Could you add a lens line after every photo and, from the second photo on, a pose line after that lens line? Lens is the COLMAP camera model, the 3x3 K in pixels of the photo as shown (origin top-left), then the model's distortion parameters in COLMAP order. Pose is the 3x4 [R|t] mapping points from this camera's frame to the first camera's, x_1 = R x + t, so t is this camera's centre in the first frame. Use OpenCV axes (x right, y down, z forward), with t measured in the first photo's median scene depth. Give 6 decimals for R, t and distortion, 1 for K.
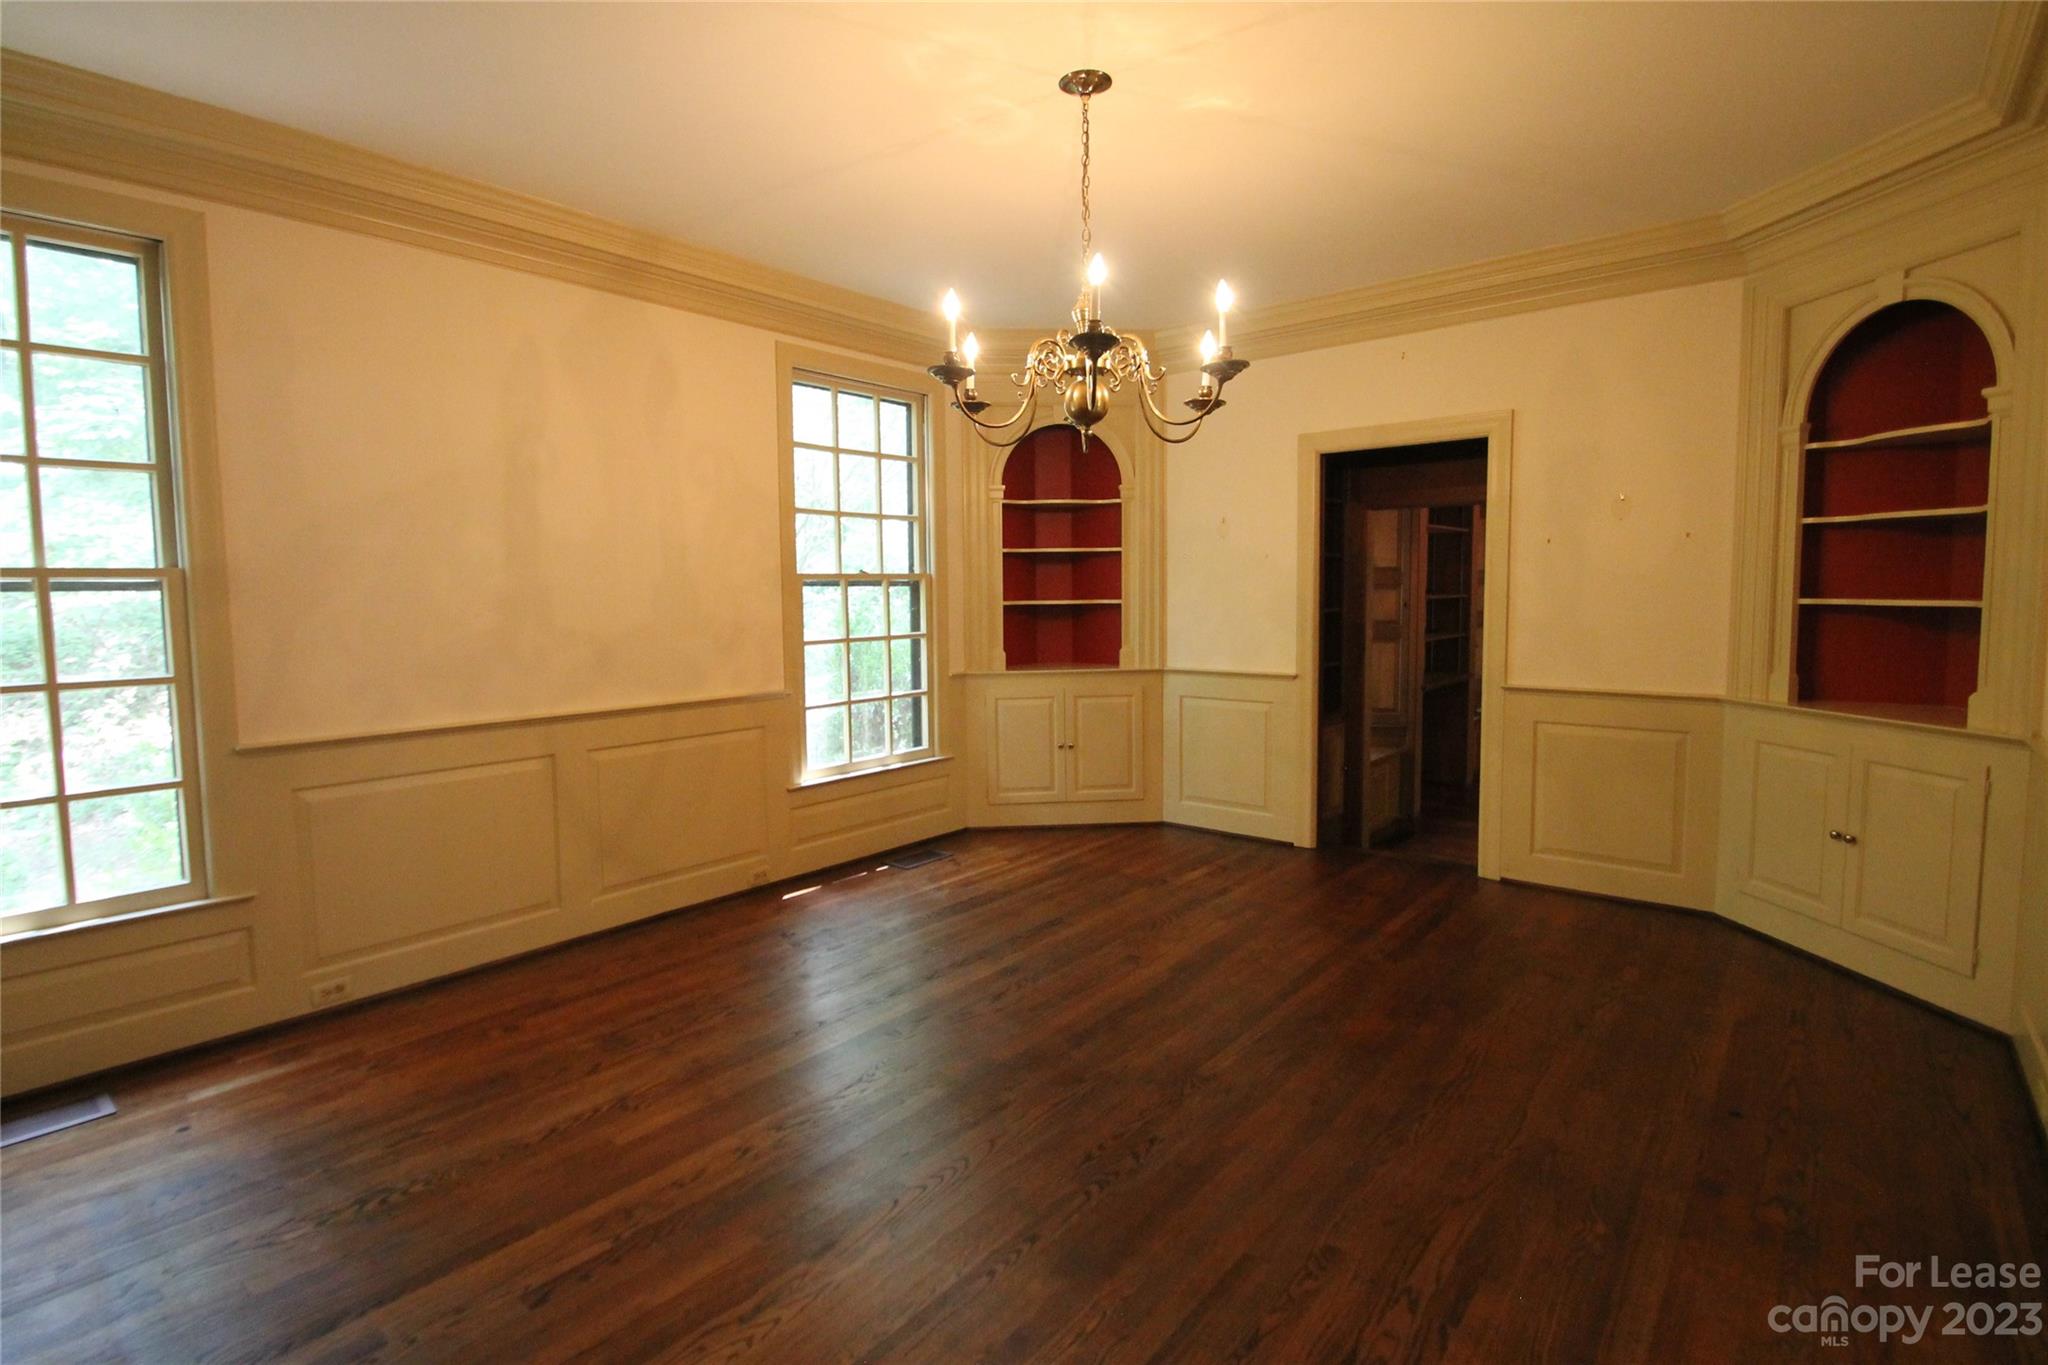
lens RADIAL K [[964.0, 0, 1011.9], [0, 964.0, 657.9], [0, 0, 1]] dist [0.008085, -0.011261]
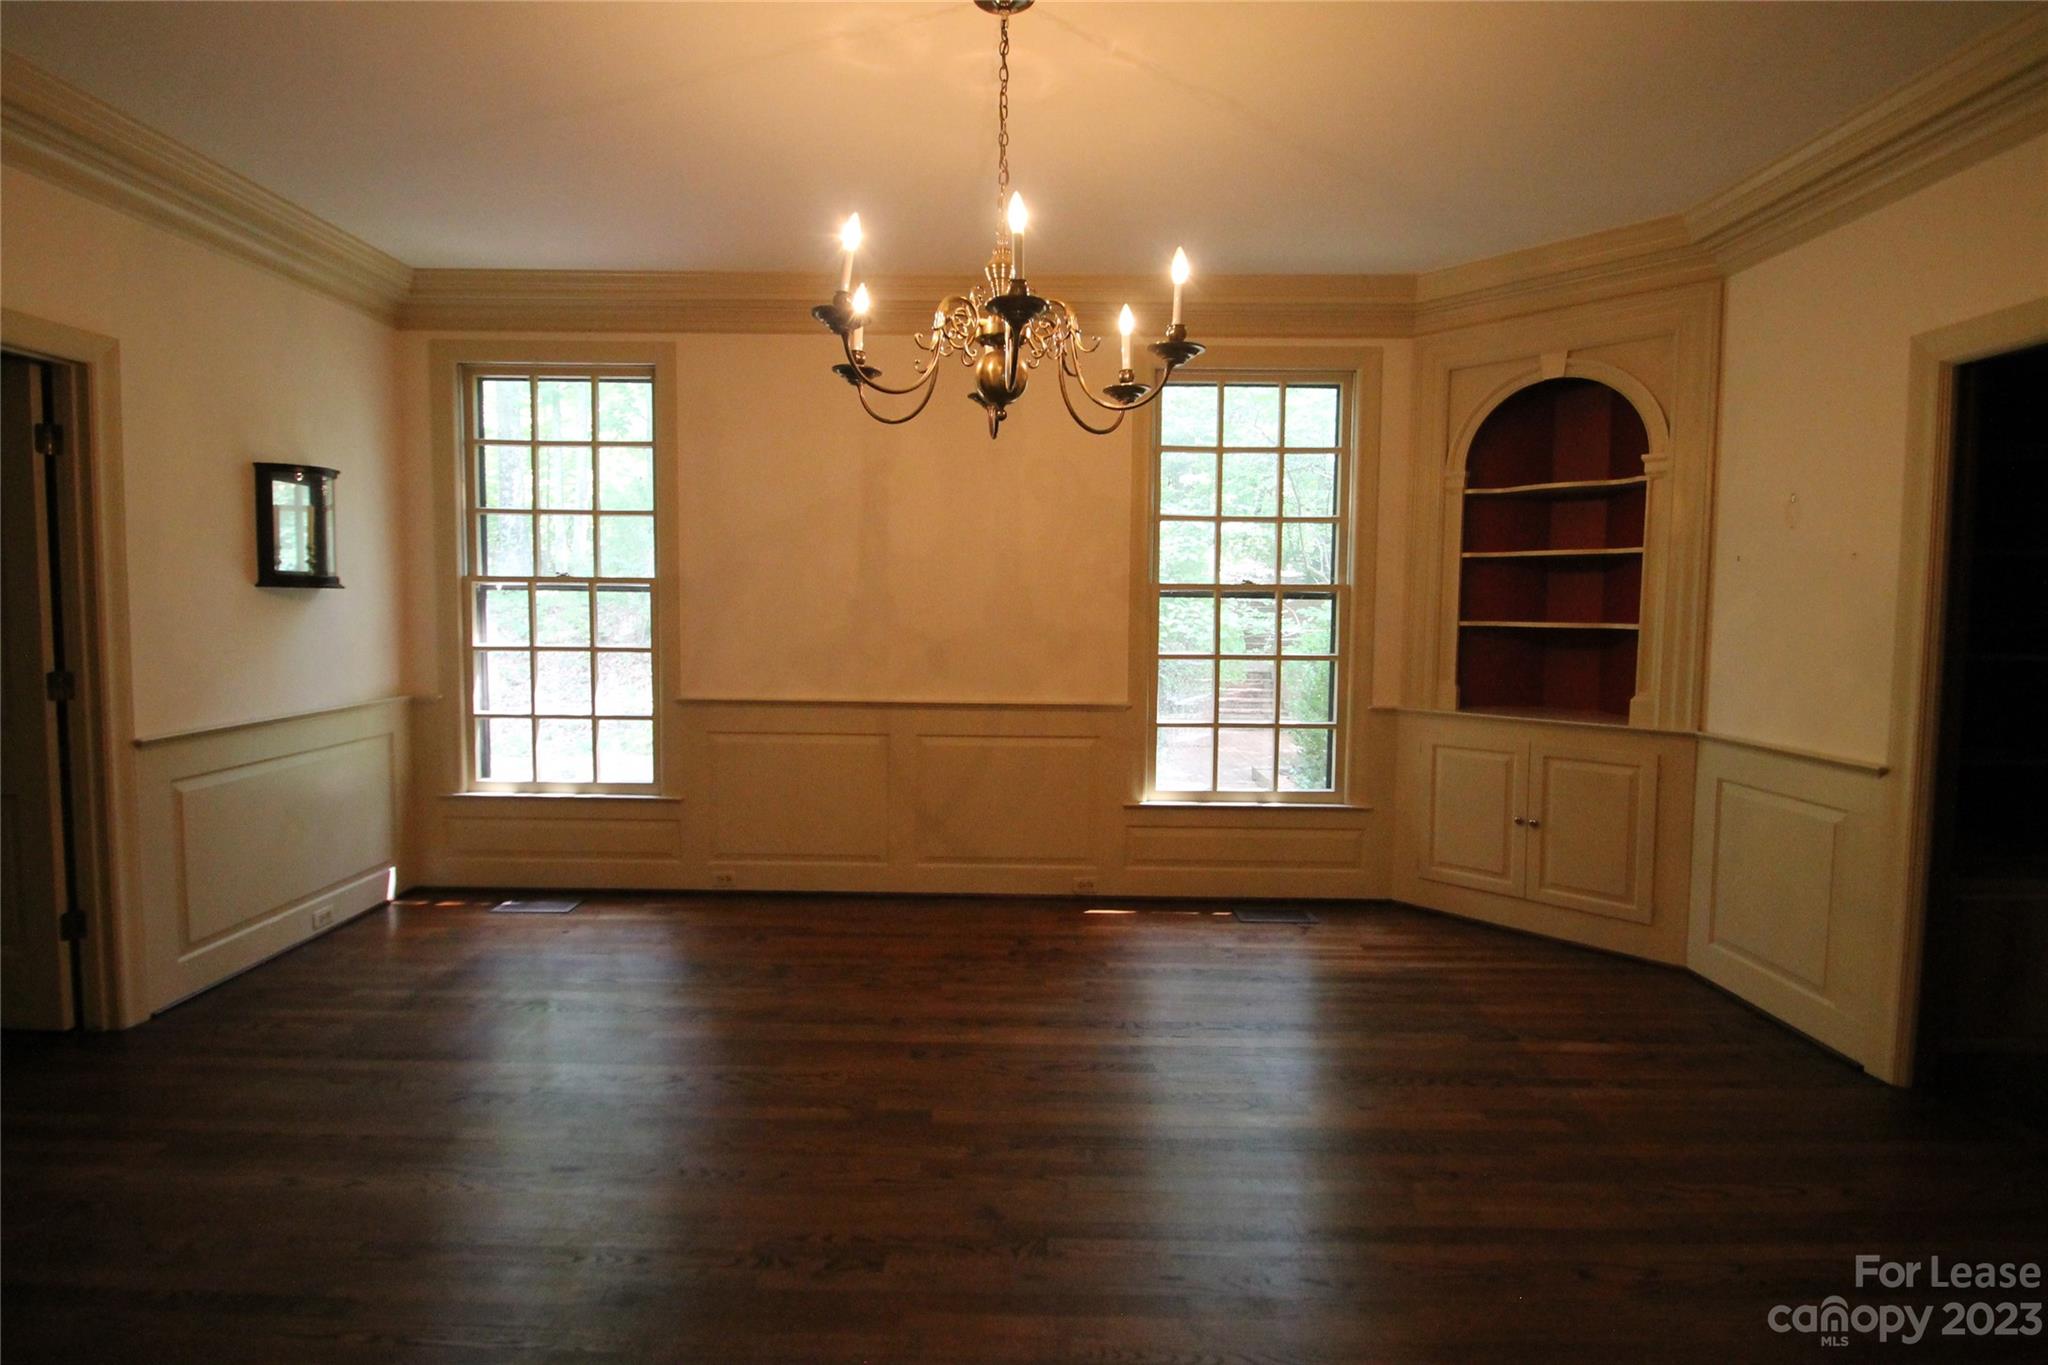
lens RADIAL K [[964.0, 0, 1011.9], [0, 964.0, 657.9], [0, 0, 1]] dist [0.008085, -0.011261]
pose [[0.643620, 0.062281, -0.762807, 0.405153], [-0.071710, 0.997206, 0.020914, -0.022531], [0.761978, 0.041240, 0.646288, 0.263824]]
